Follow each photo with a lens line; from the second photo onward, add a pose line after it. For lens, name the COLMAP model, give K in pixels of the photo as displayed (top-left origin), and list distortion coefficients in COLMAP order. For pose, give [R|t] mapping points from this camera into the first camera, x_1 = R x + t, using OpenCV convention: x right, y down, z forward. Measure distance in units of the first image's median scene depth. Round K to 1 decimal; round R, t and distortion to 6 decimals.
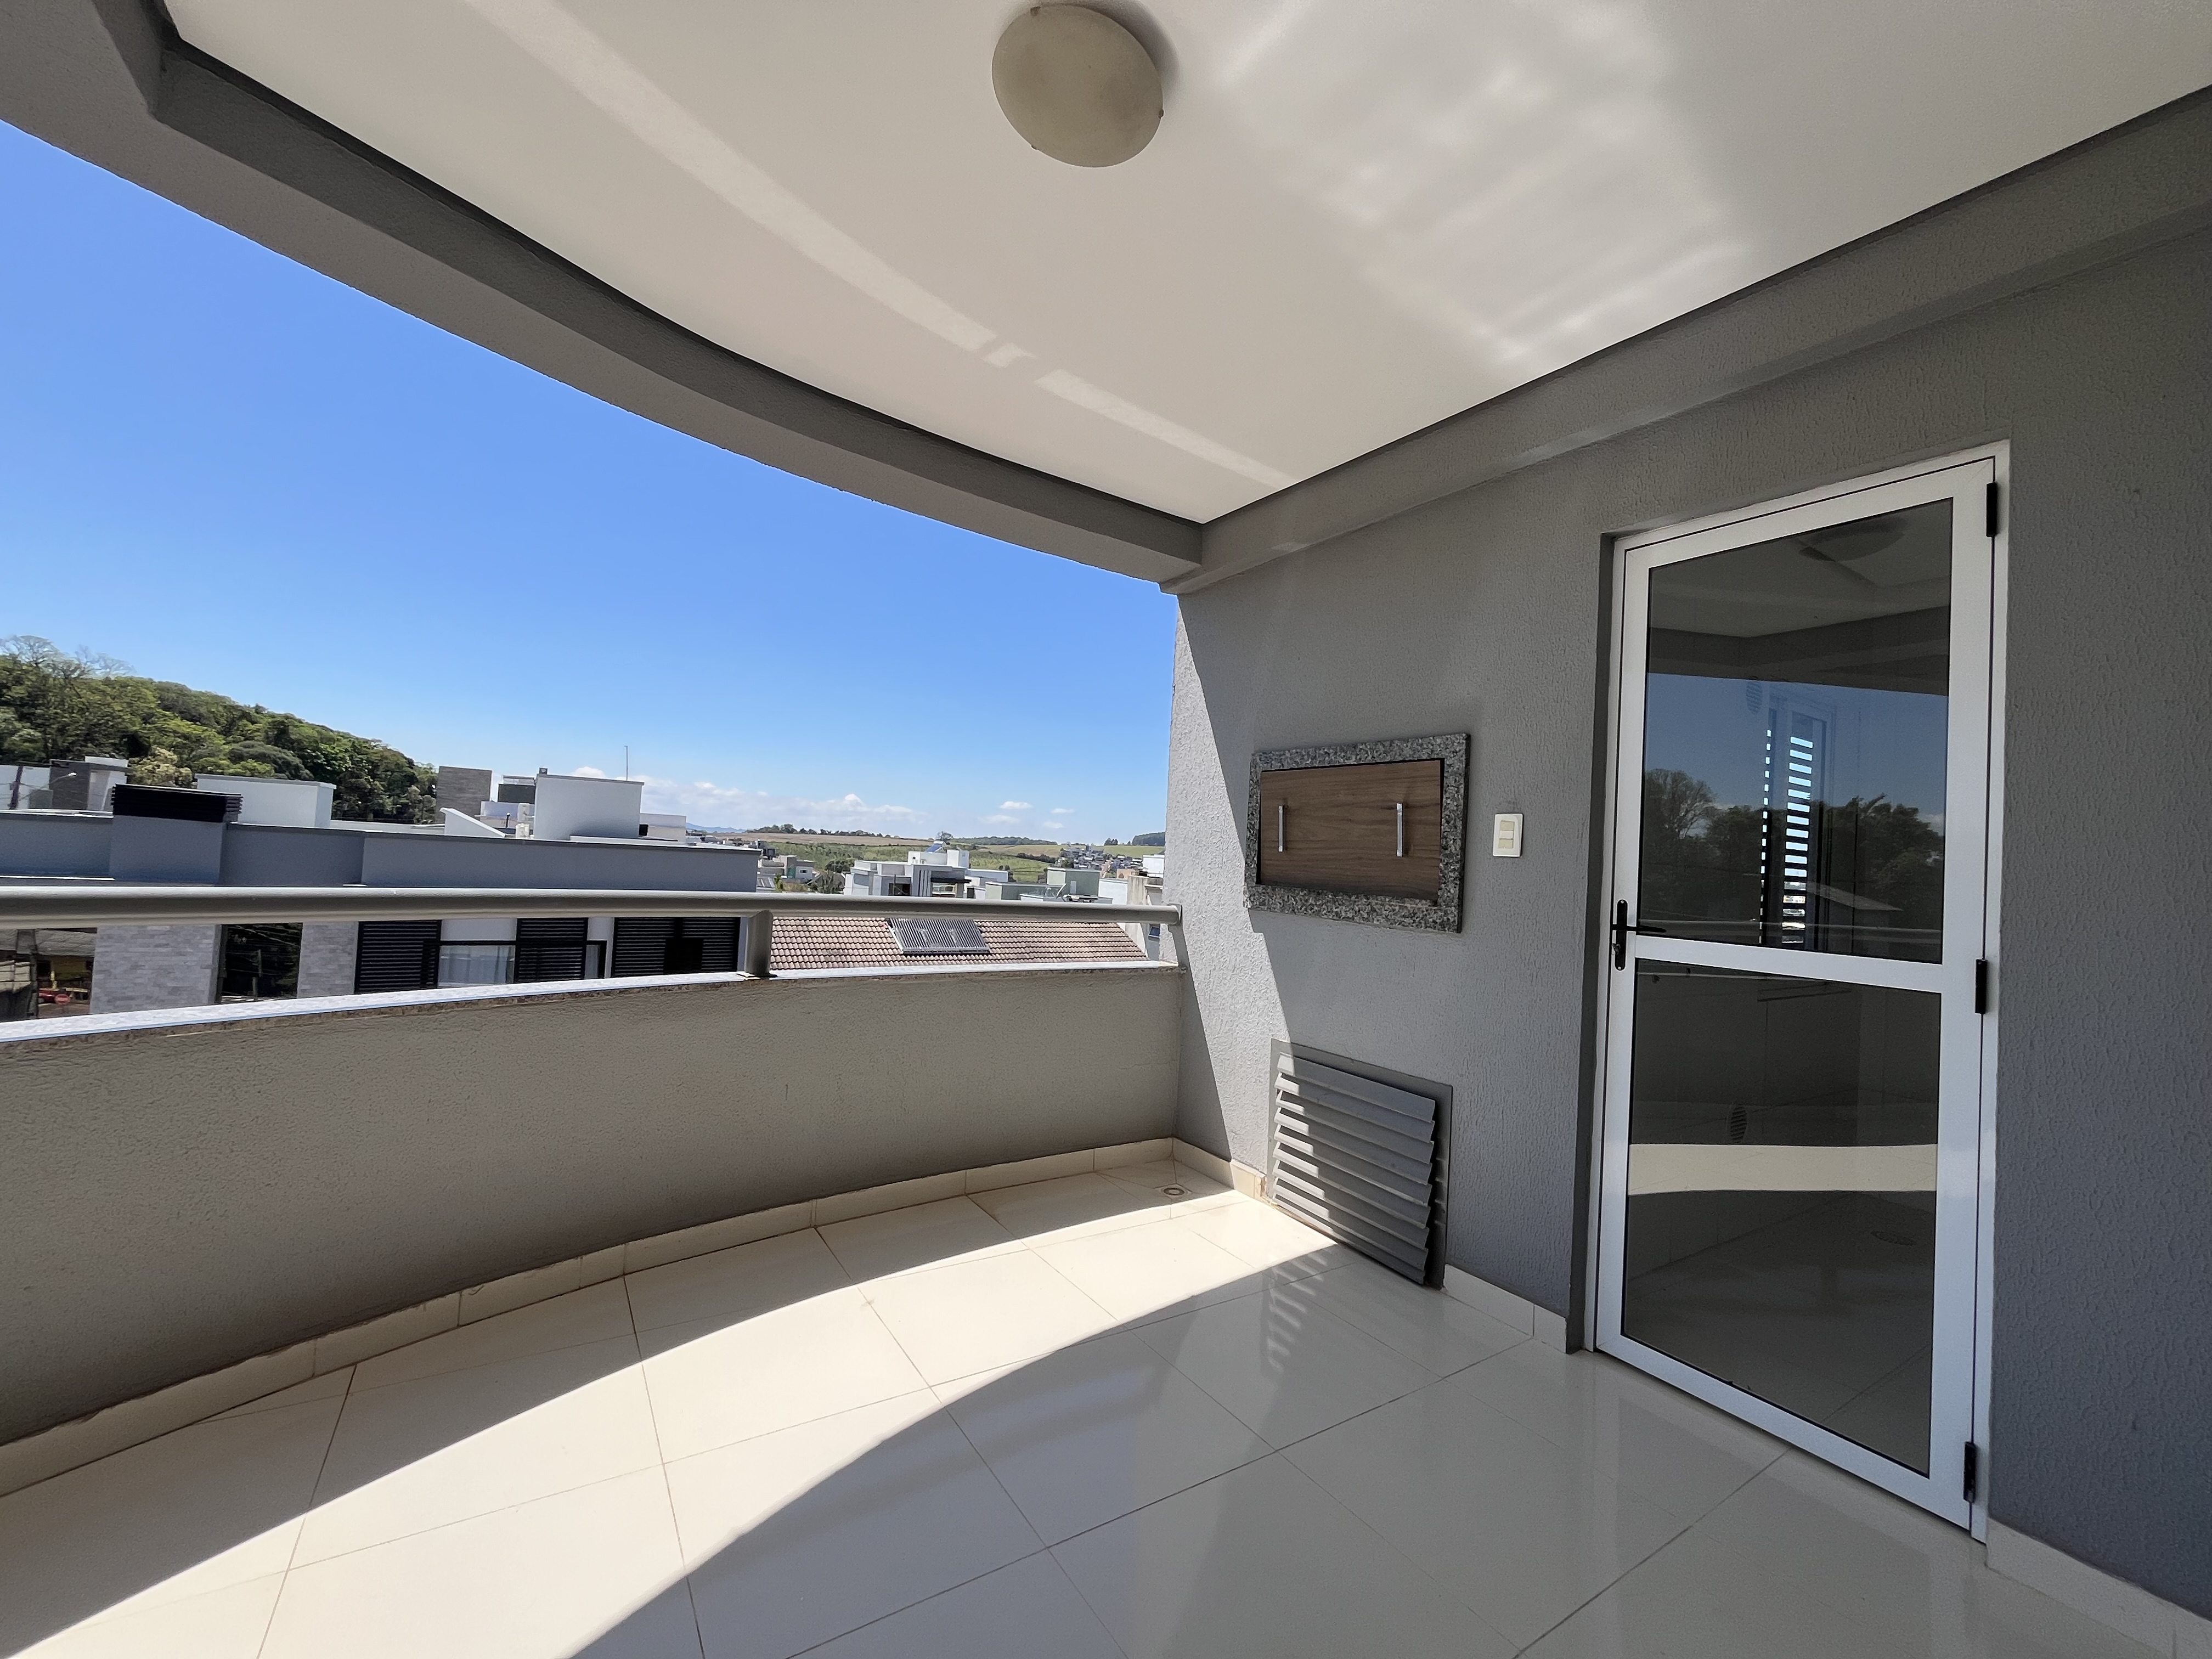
lens RADIAL K [[895.4, 0, 1106.0], [0, 895.4, 829.5], [0, 0, 1]] dist [-0.000167, -0.000198]
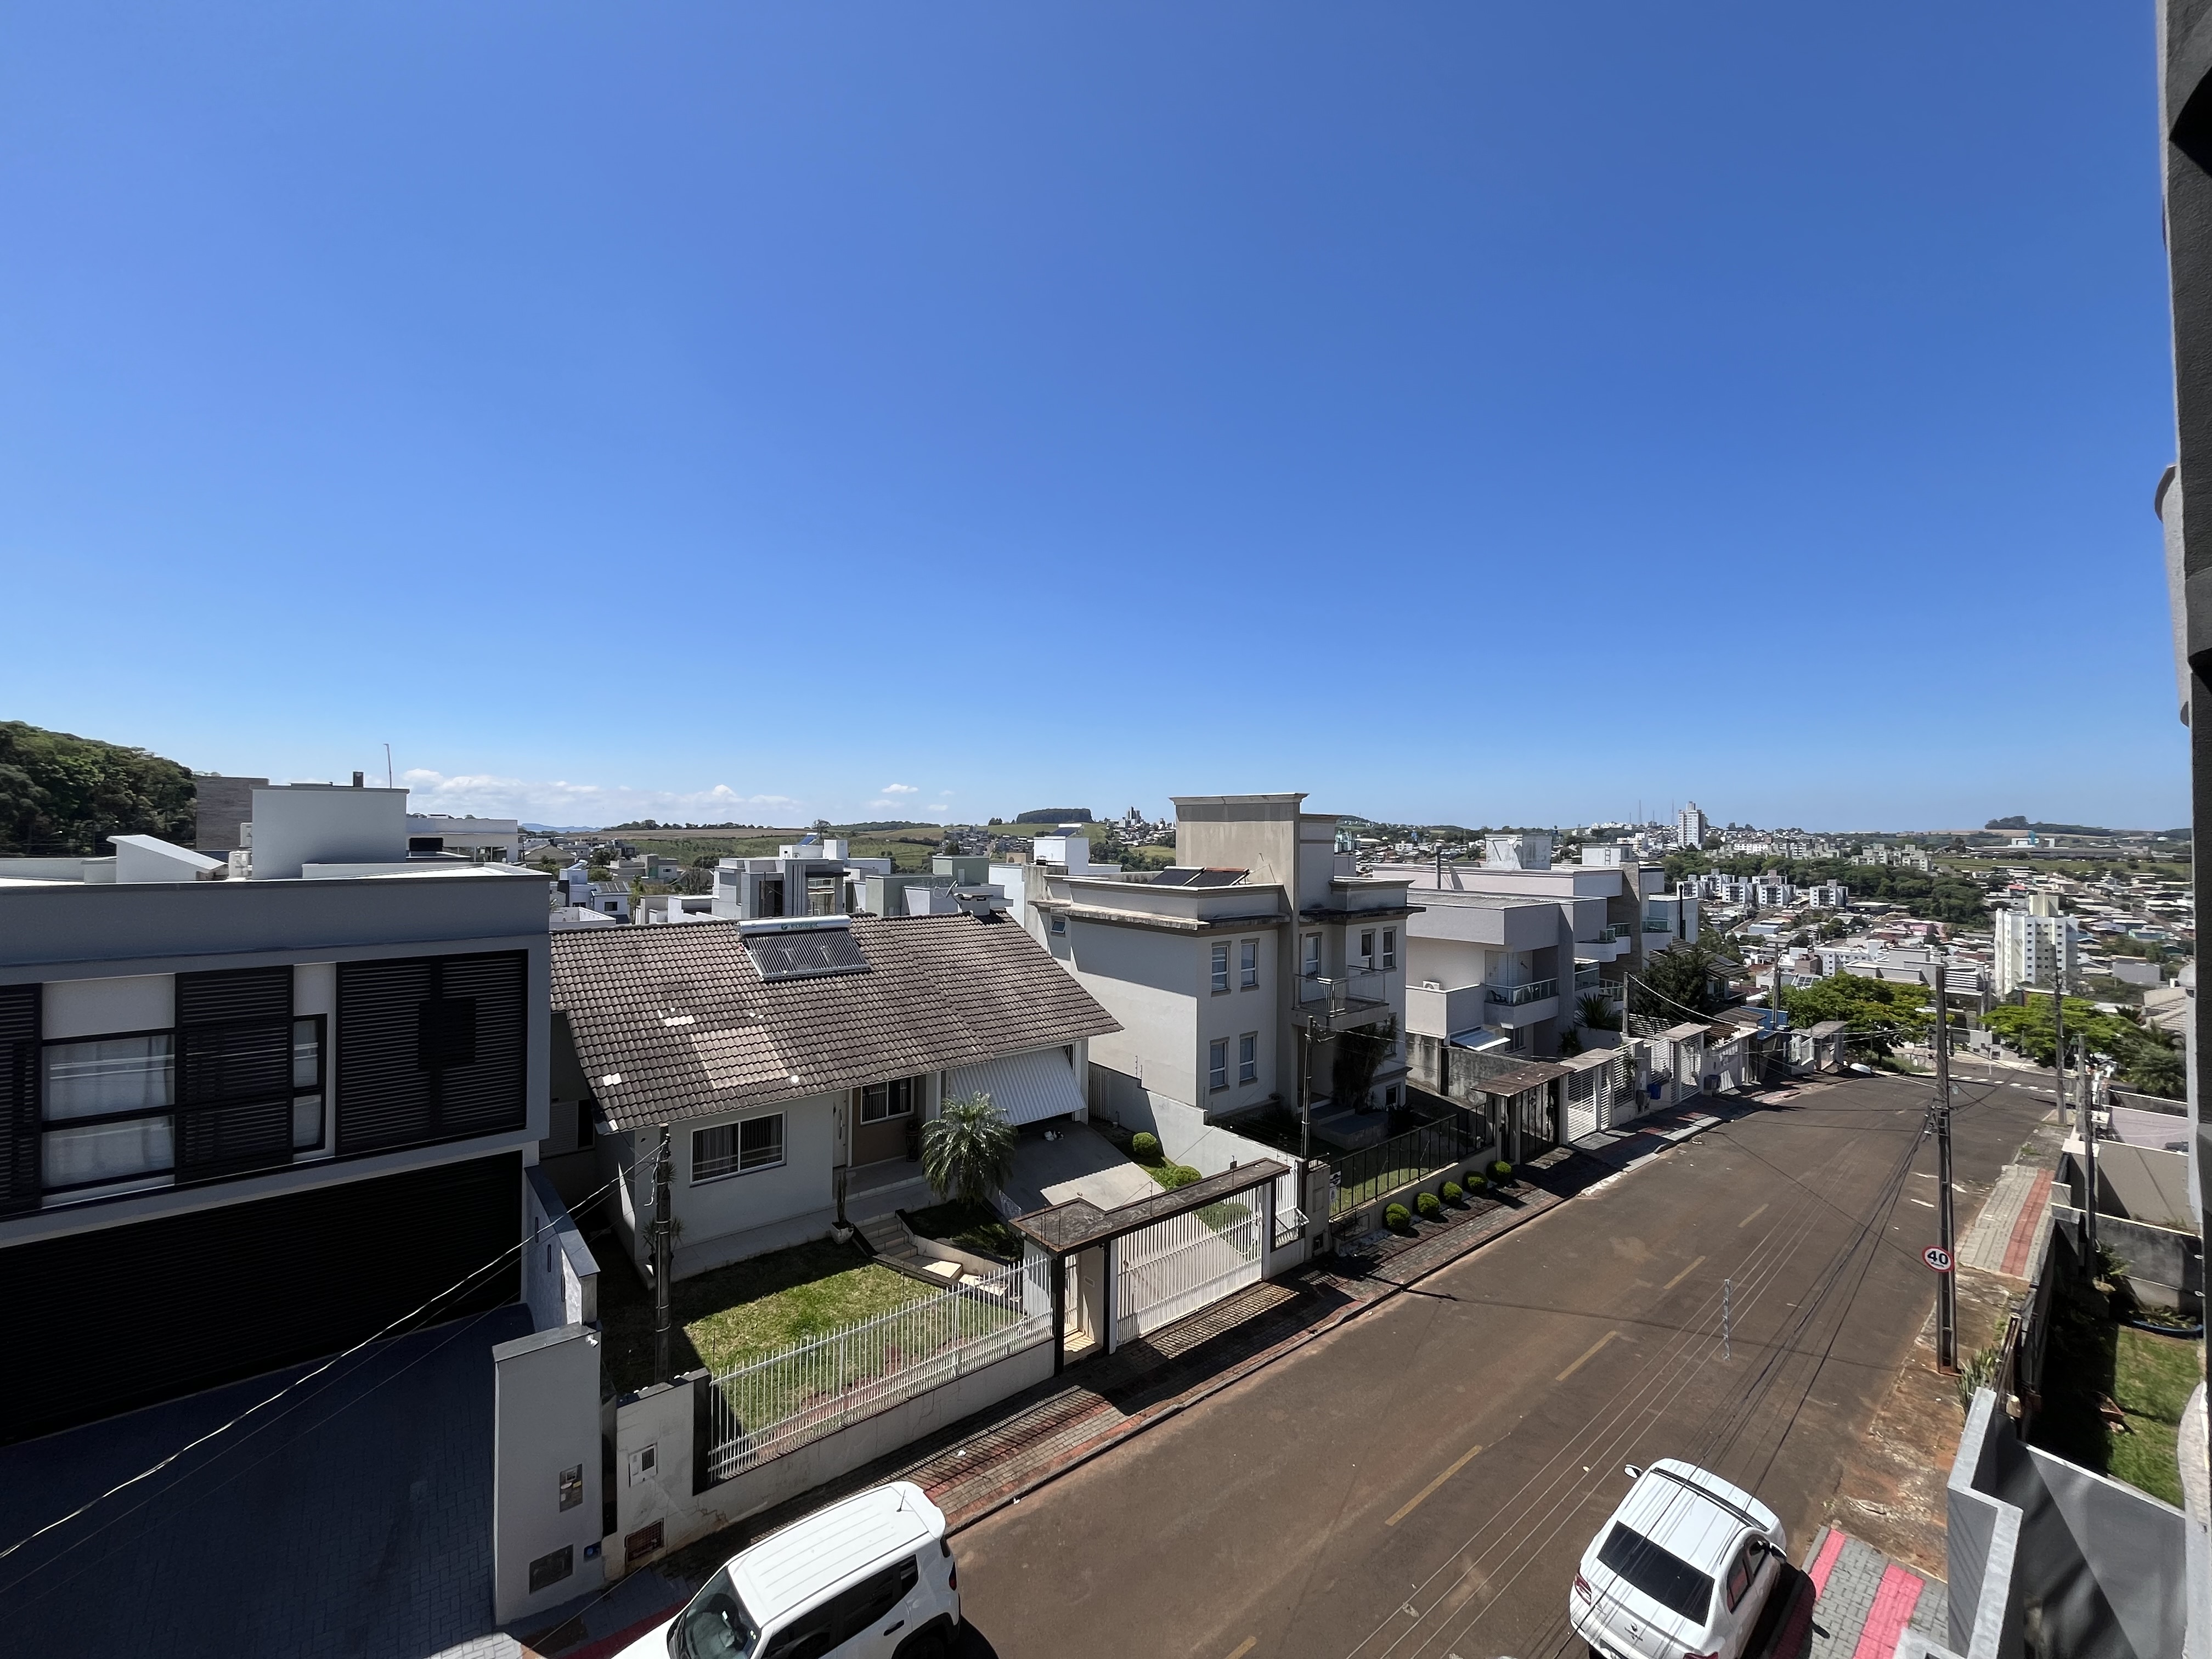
lens RADIAL K [[895.4, 0, 1106.0], [0, 895.4, 829.5], [0, 0, 1]] dist [-0.000167, -0.000198]
pose [[0.990435, -0.051412, 0.128044, -0.007873], [0.048073, 0.998422, 0.029037, -0.007596], [-0.129335, -0.022604, 0.991343, 0.097239]]
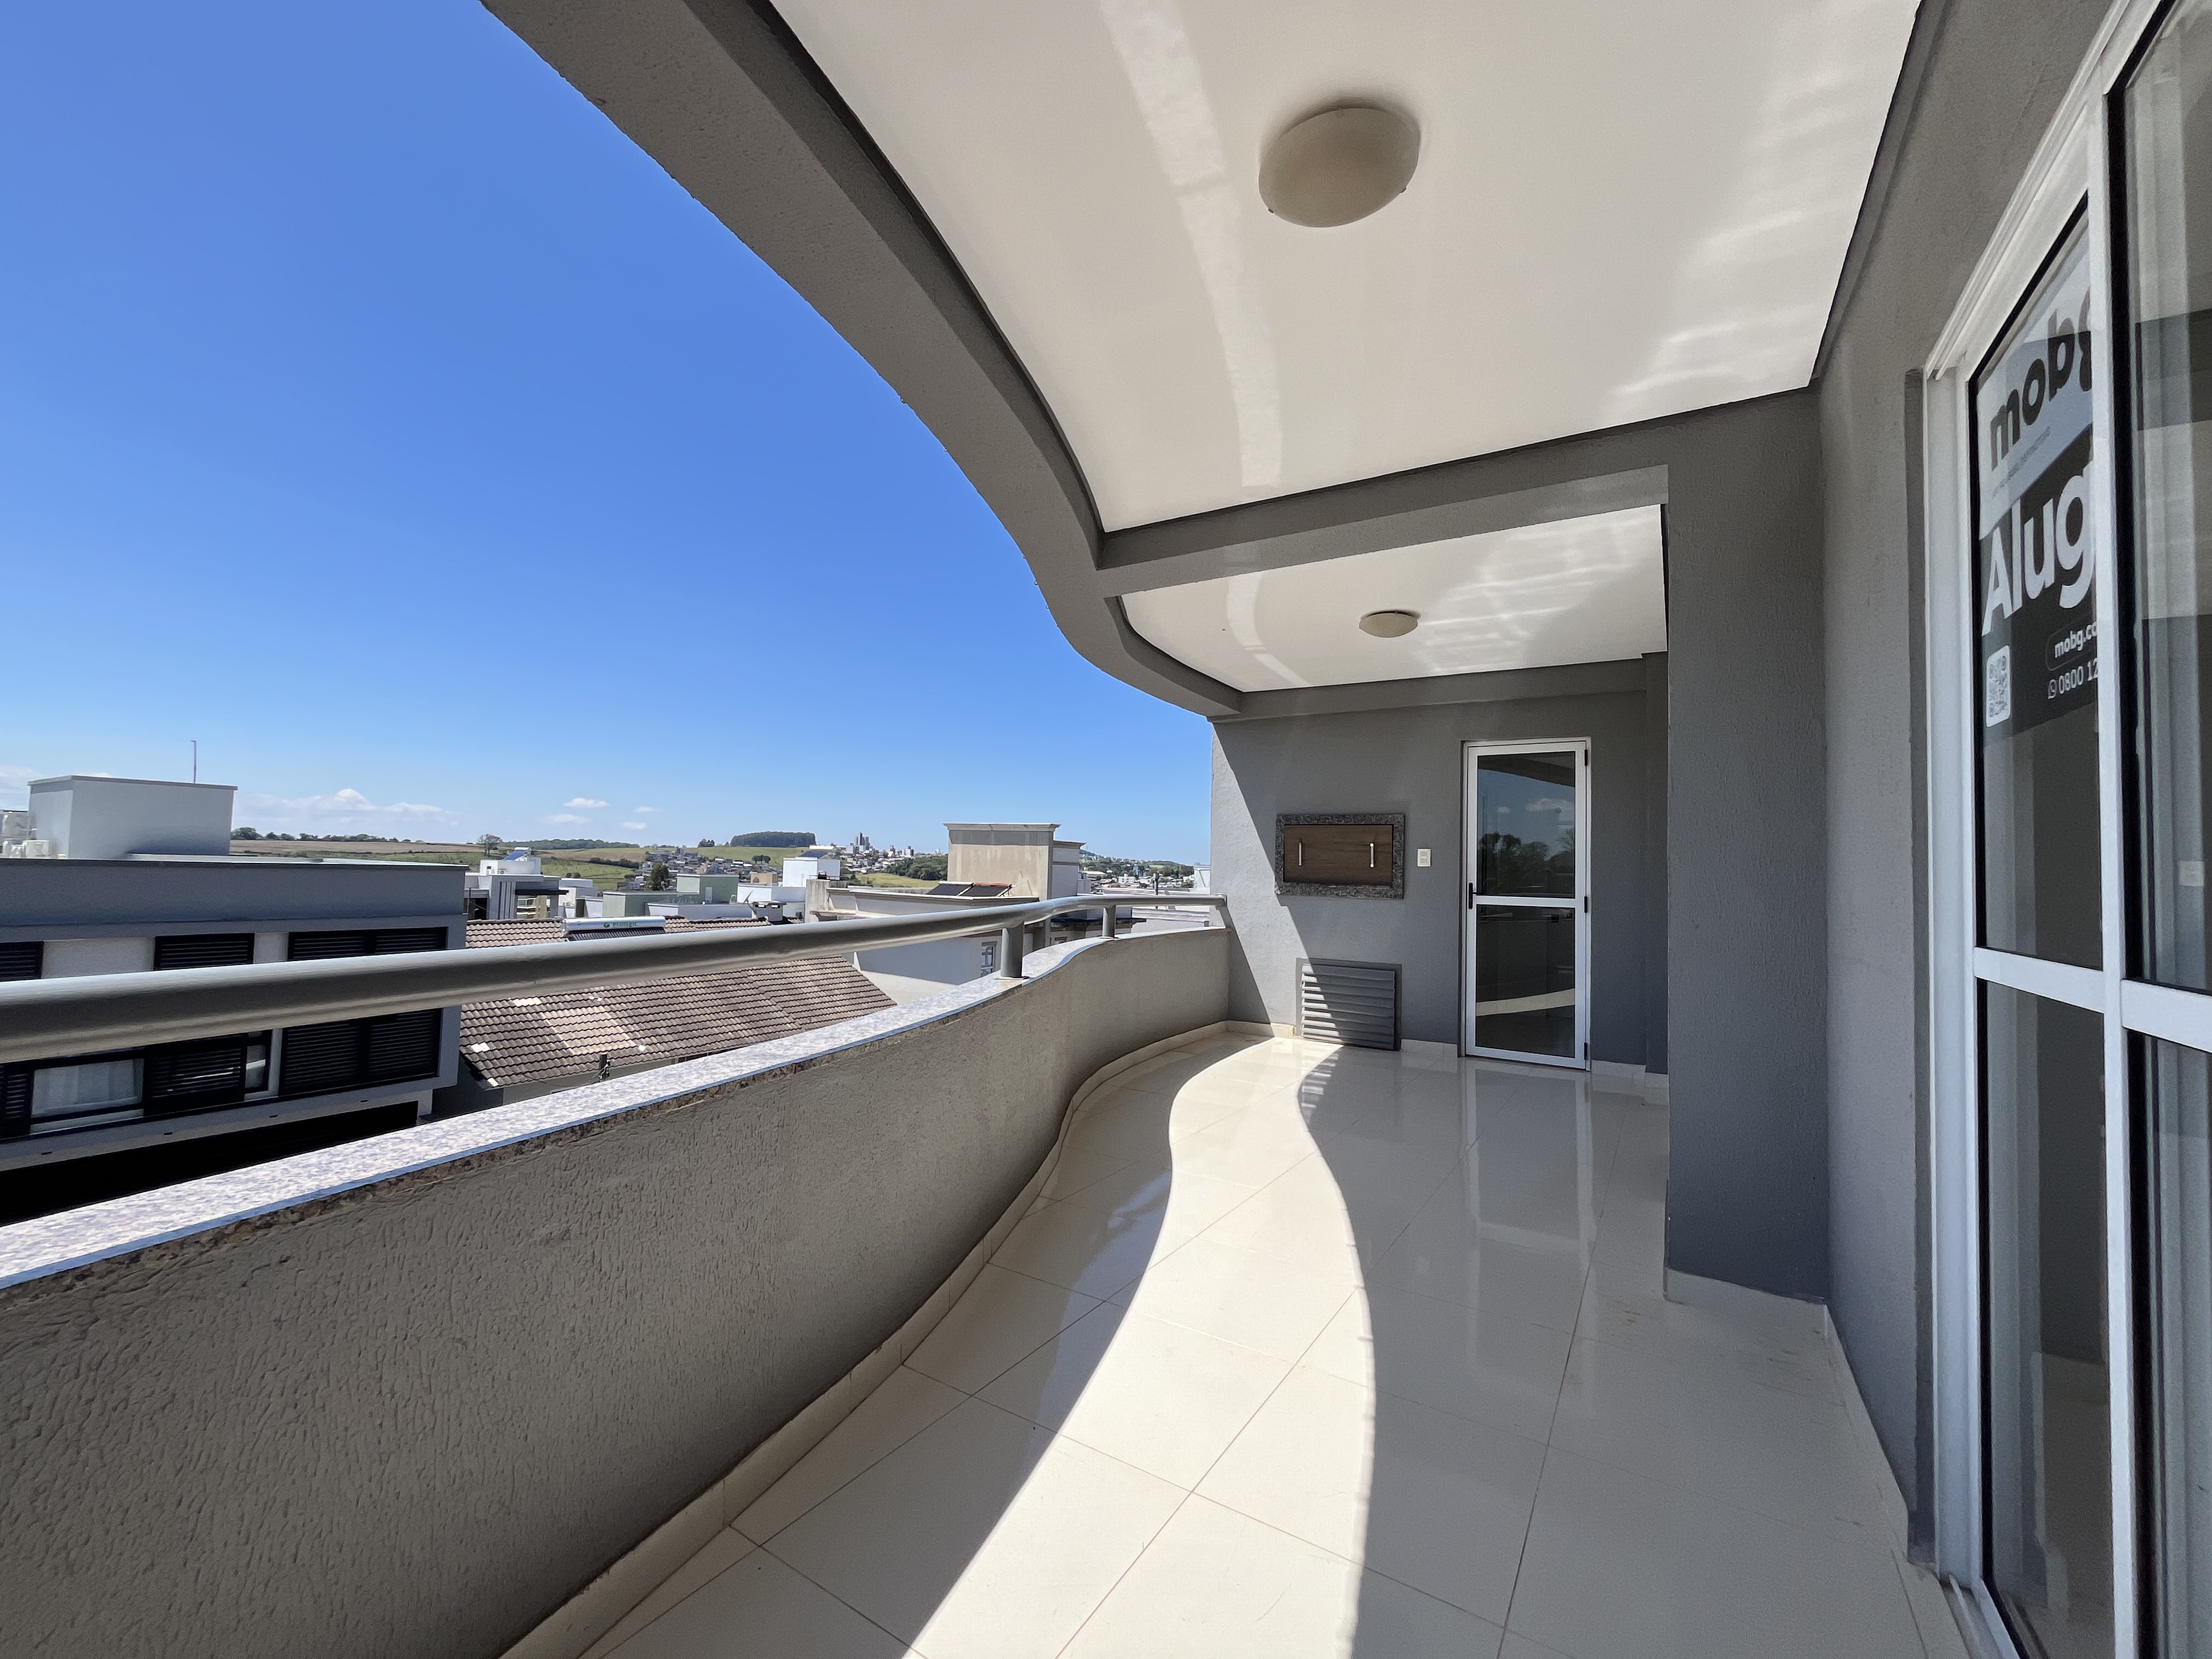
lens RADIAL K [[895.4, 0, 1106.0], [0, 895.4, 829.5], [0, 0, 1]] dist [-0.000167, -0.000198]
pose [[0.910189, -0.011105, 0.414045, -0.089358], [0.010210, 0.999938, 0.004374, -0.005939], [-0.414068, 0.000246, 0.910246, -0.056764]]
